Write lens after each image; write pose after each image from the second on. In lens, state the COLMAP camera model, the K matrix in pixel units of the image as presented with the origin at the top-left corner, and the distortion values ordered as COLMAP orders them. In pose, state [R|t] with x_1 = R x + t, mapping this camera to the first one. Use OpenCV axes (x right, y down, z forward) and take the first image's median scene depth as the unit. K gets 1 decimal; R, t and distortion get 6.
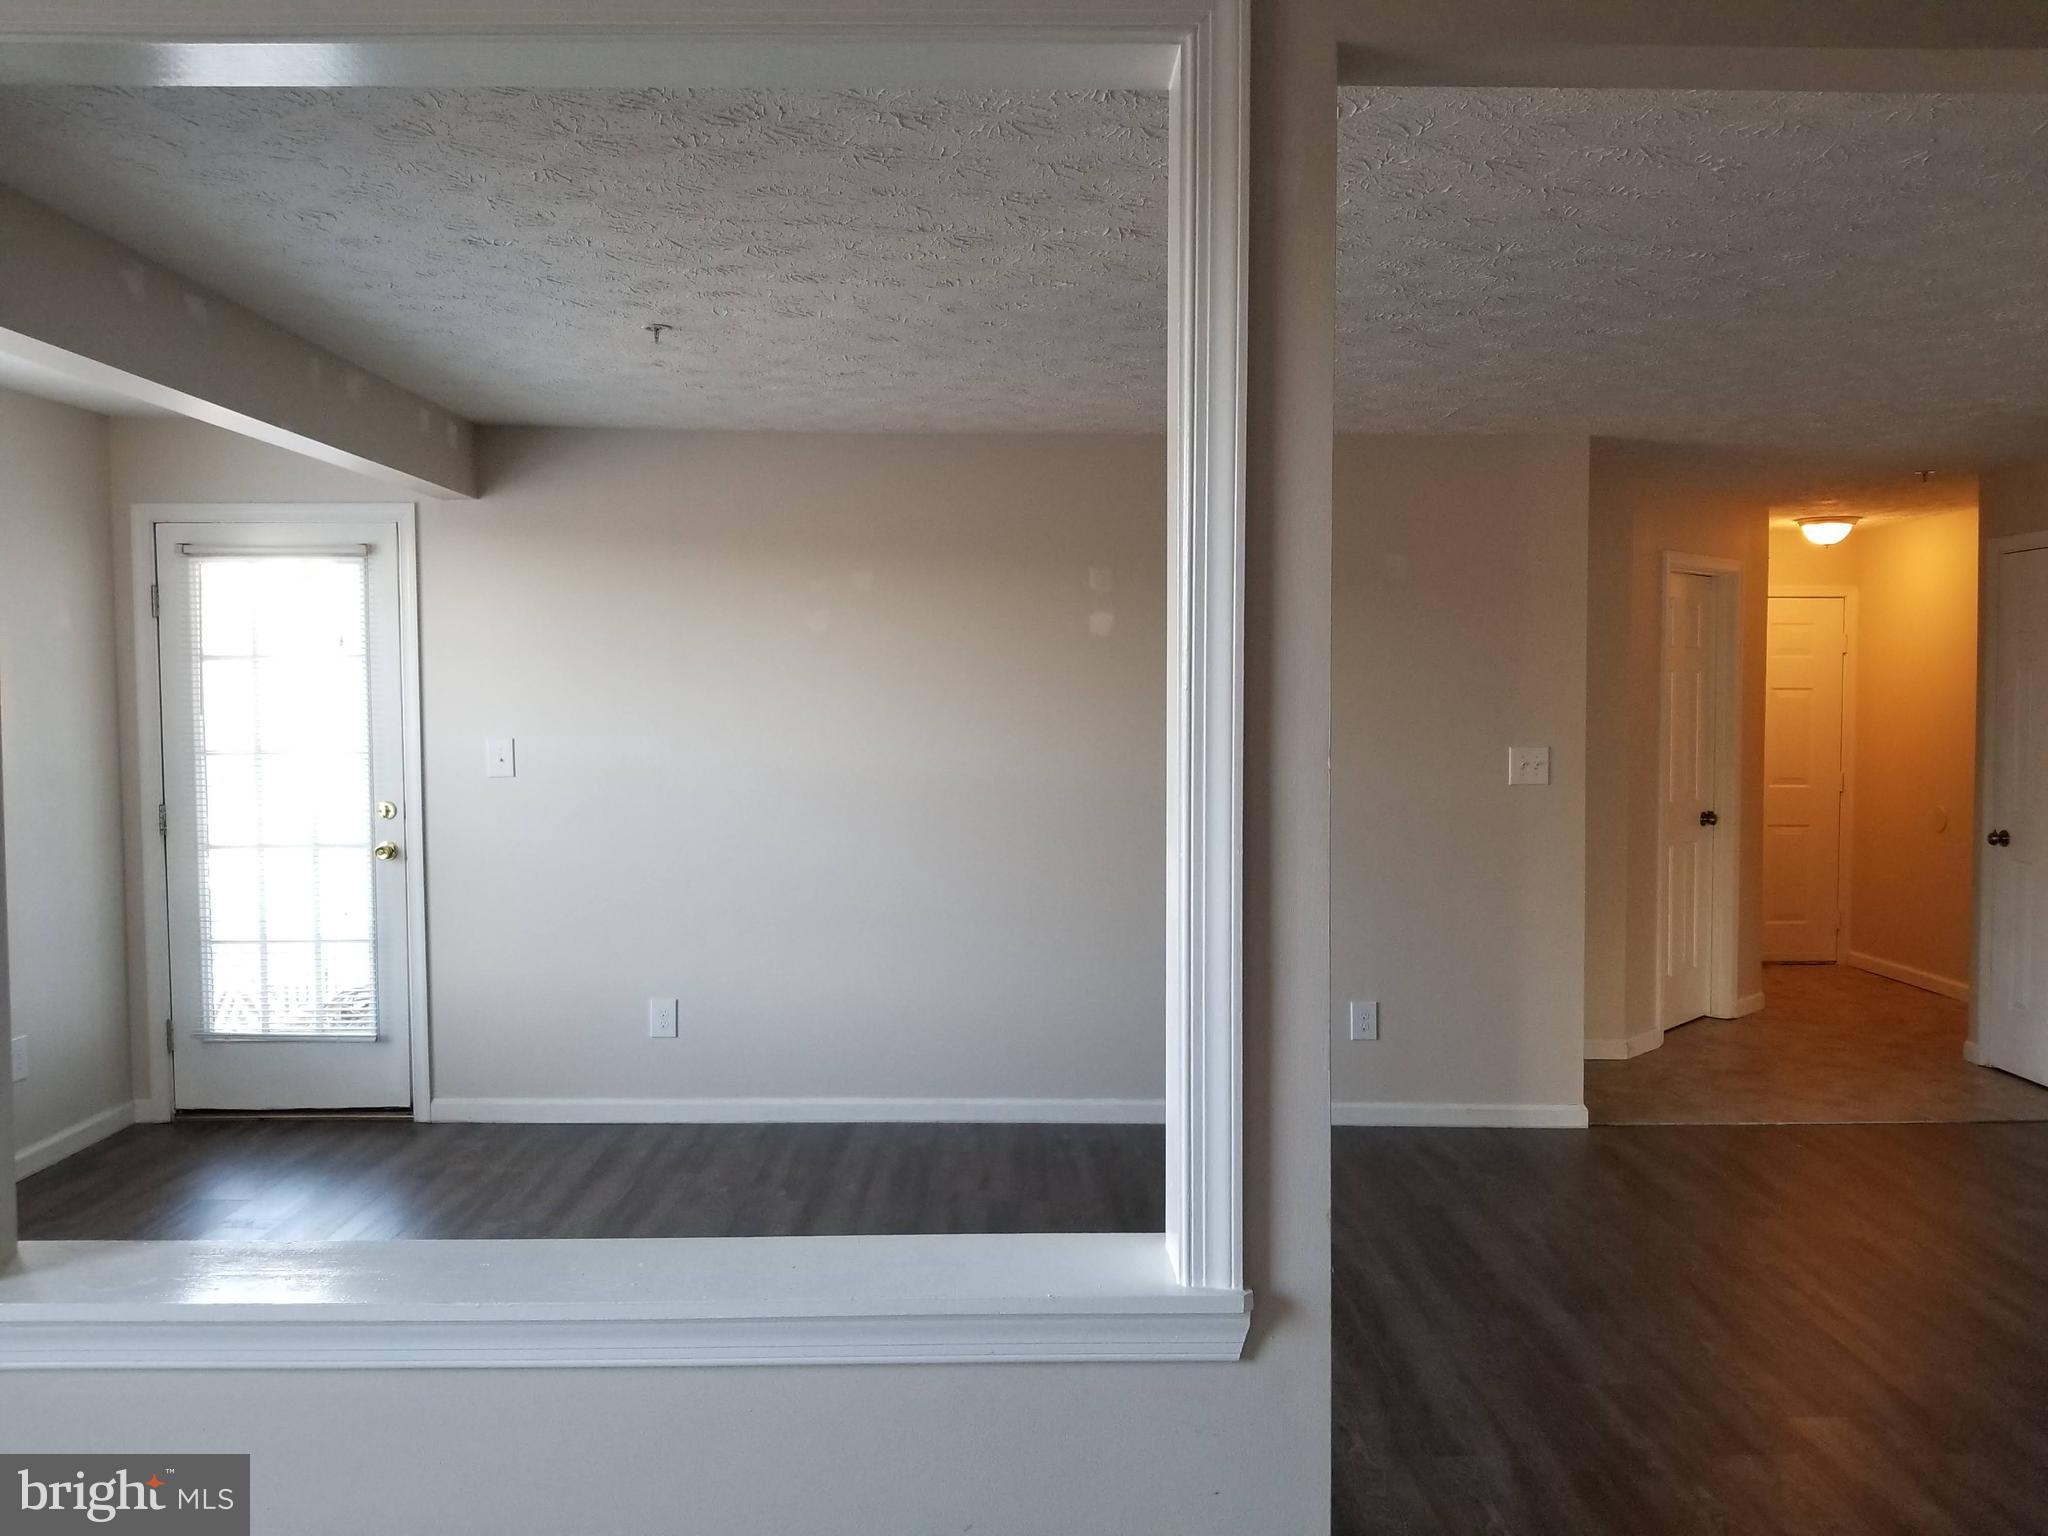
lens RADIAL K [[1601.1, 0, 1024.9], [0, 1601.1, 763.5], [0, 0, 1]] dist [0.080409, -0.151739]
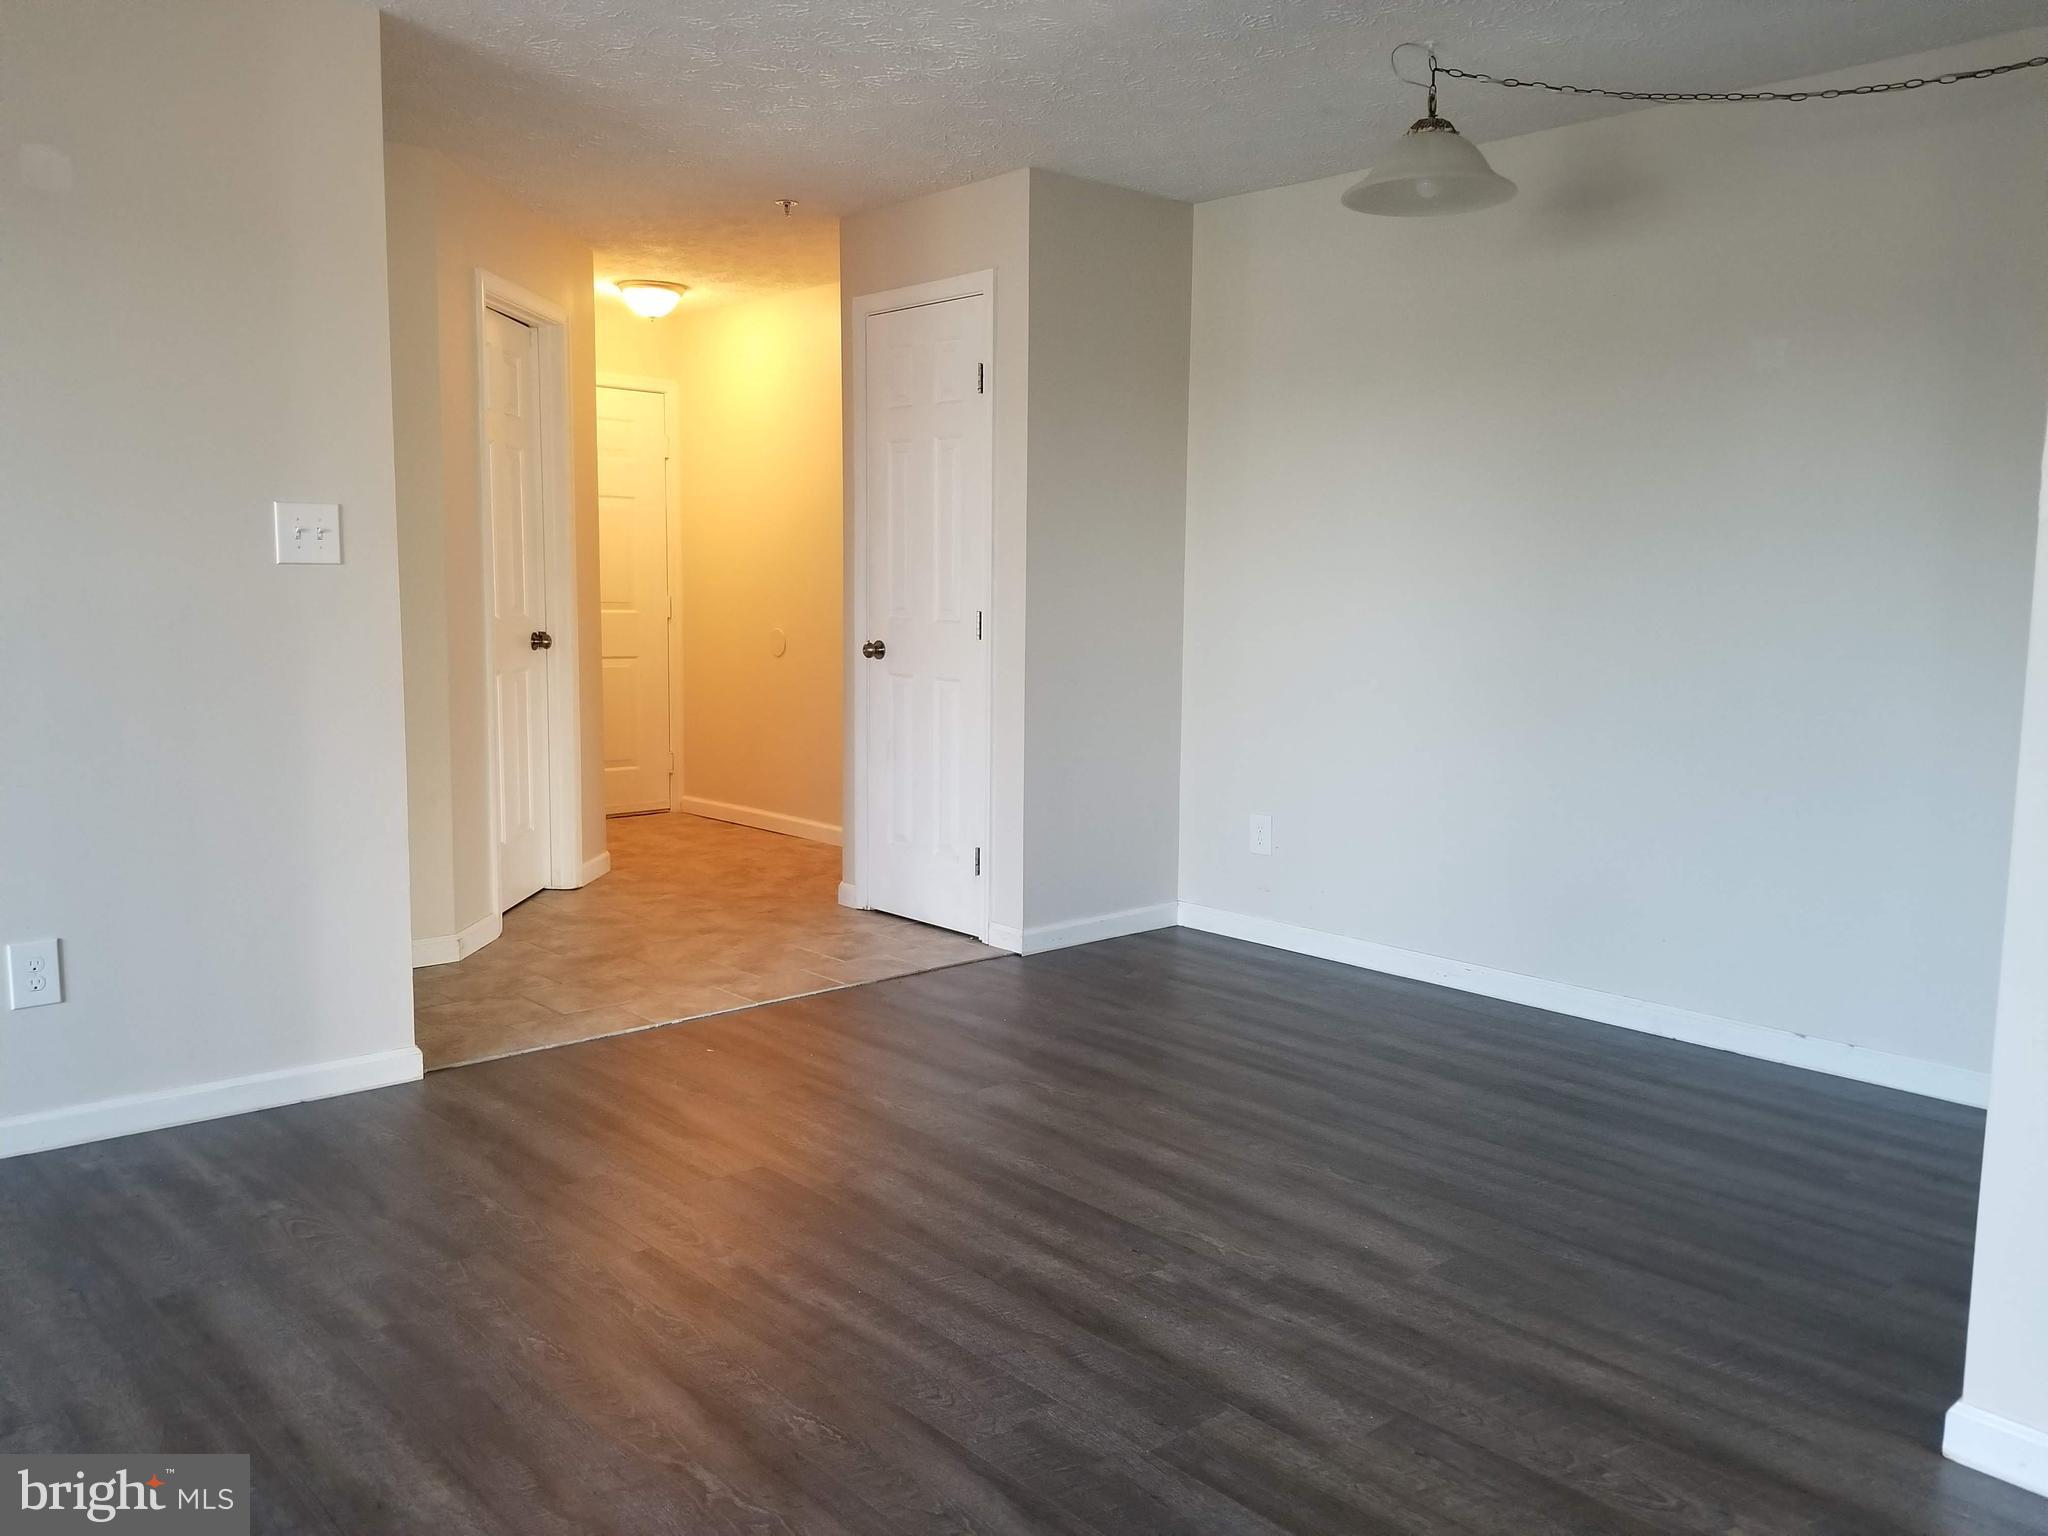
lens RADIAL K [[1601.1, 0, 1024.9], [0, 1601.1, 763.5], [0, 0, 1]] dist [0.080409, -0.151739]
pose [[0.744155, -0.064312, 0.664904, 0.094488], [0.011776, 0.996463, 0.083202, 0.040901], [-0.667903, -0.054086, 0.742280, 0.335637]]
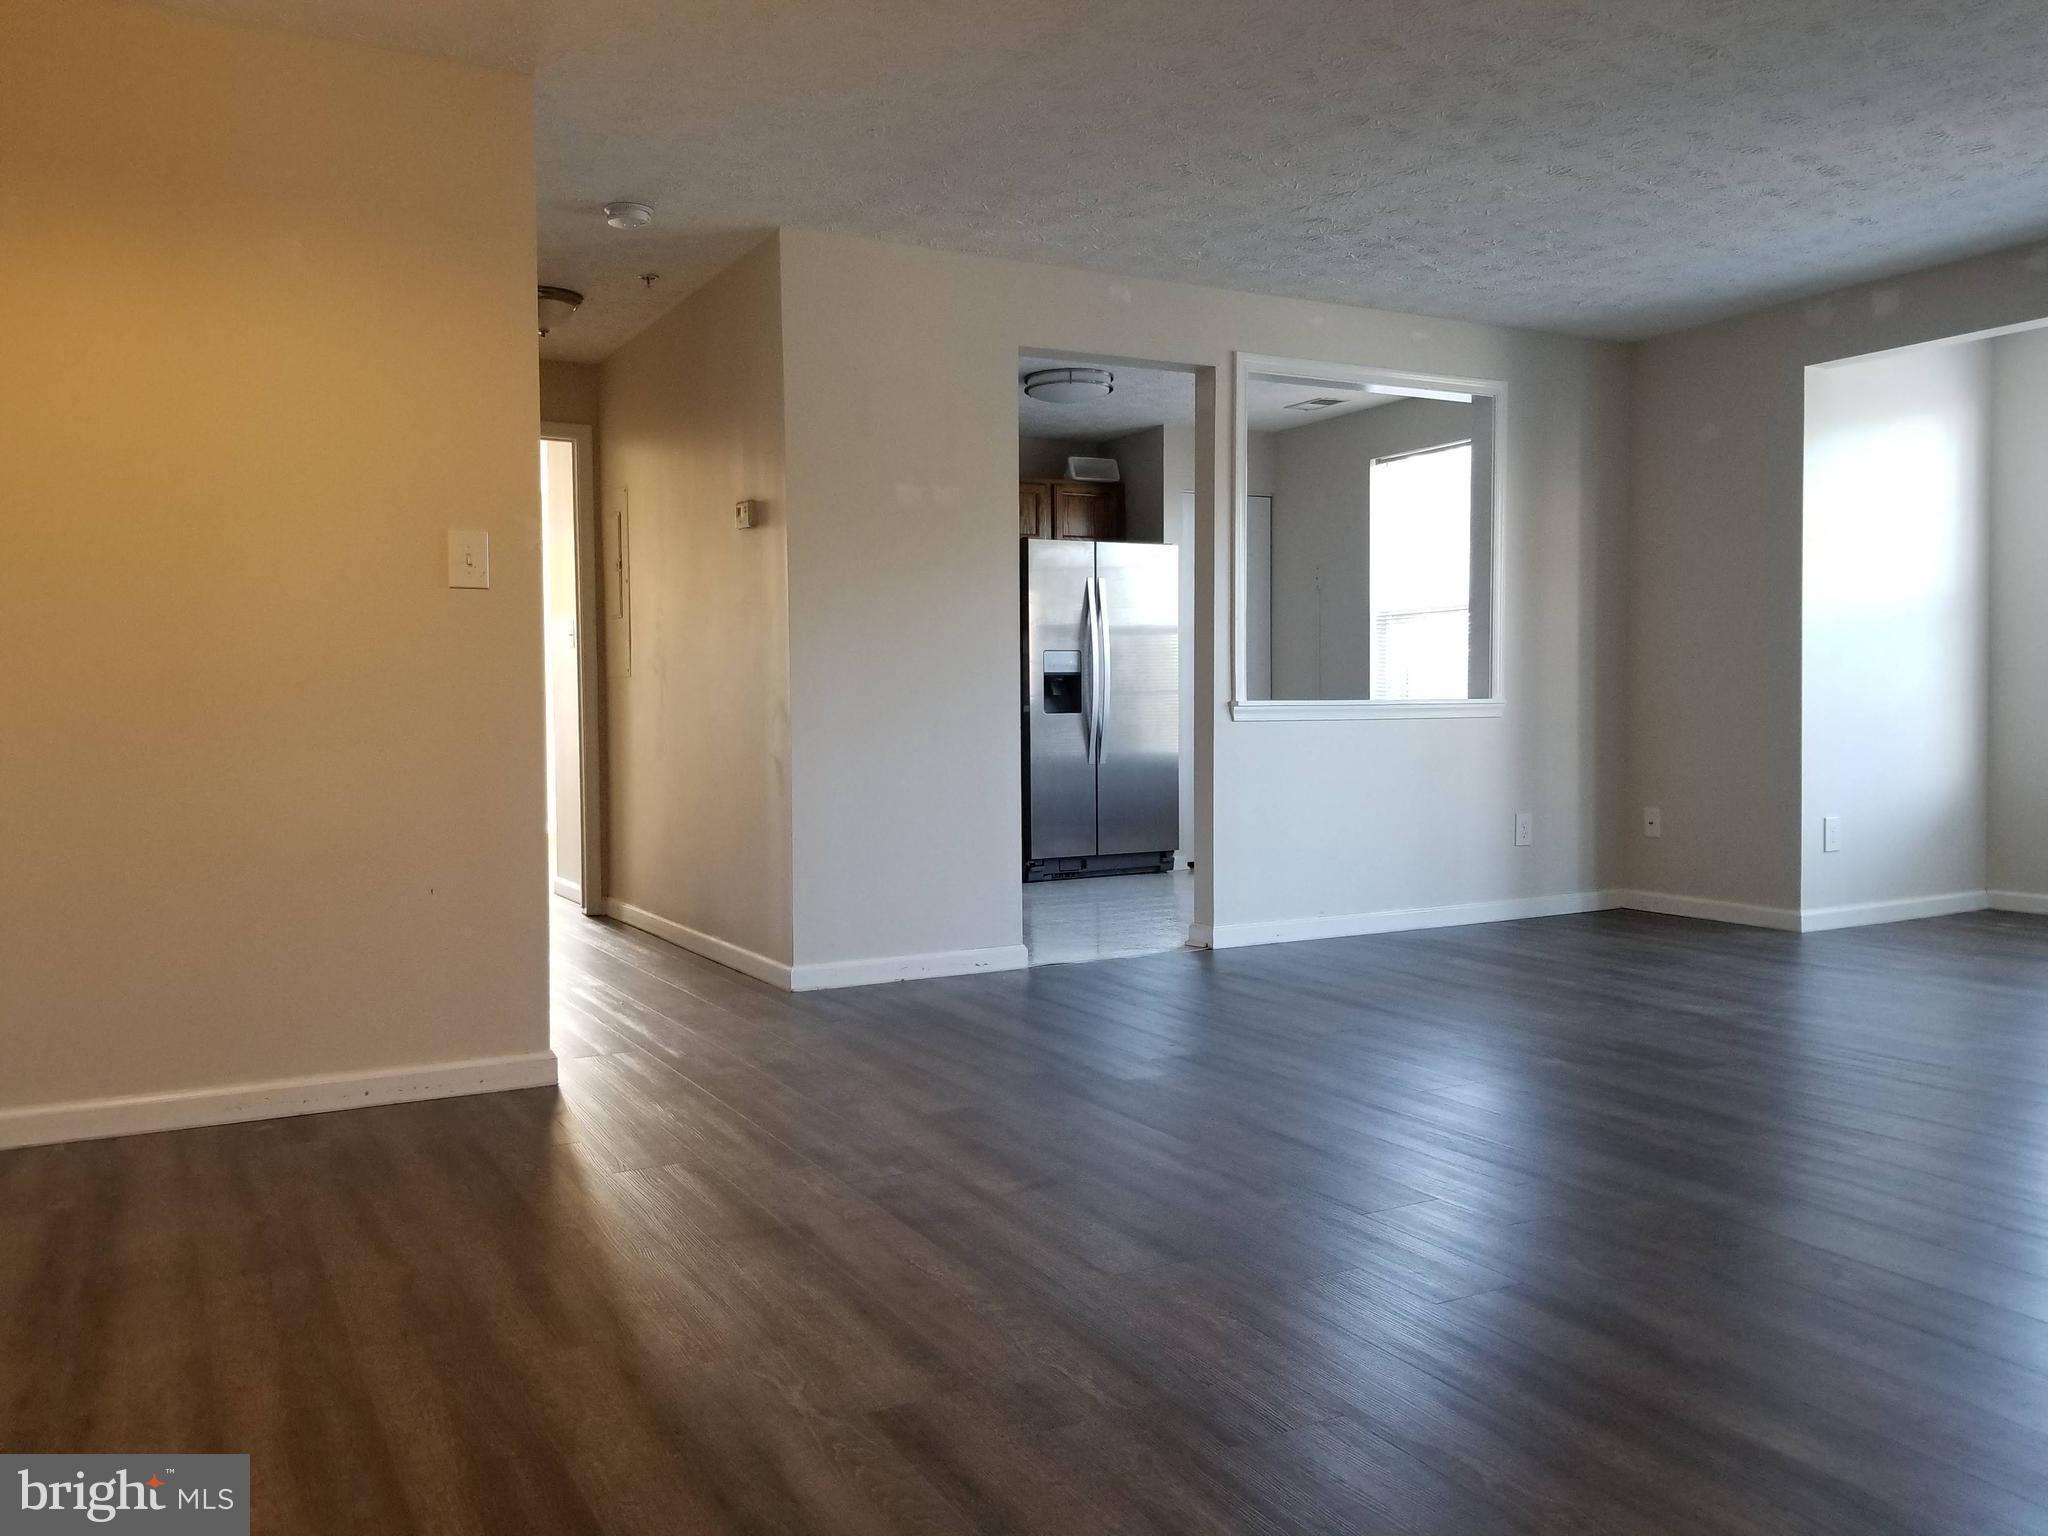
lens RADIAL K [[1608.8, 0, 1032.5], [0, 1608.8, 764.1], [0, 0, 1]] dist [0.048684, -0.082088]
pose [[-0.874293, 0.030676, -0.484428, 0.659366], [-0.008895, 0.996821, 0.079177, 0.051456], [0.485317, 0.073532, -0.871241, 1.152708]]
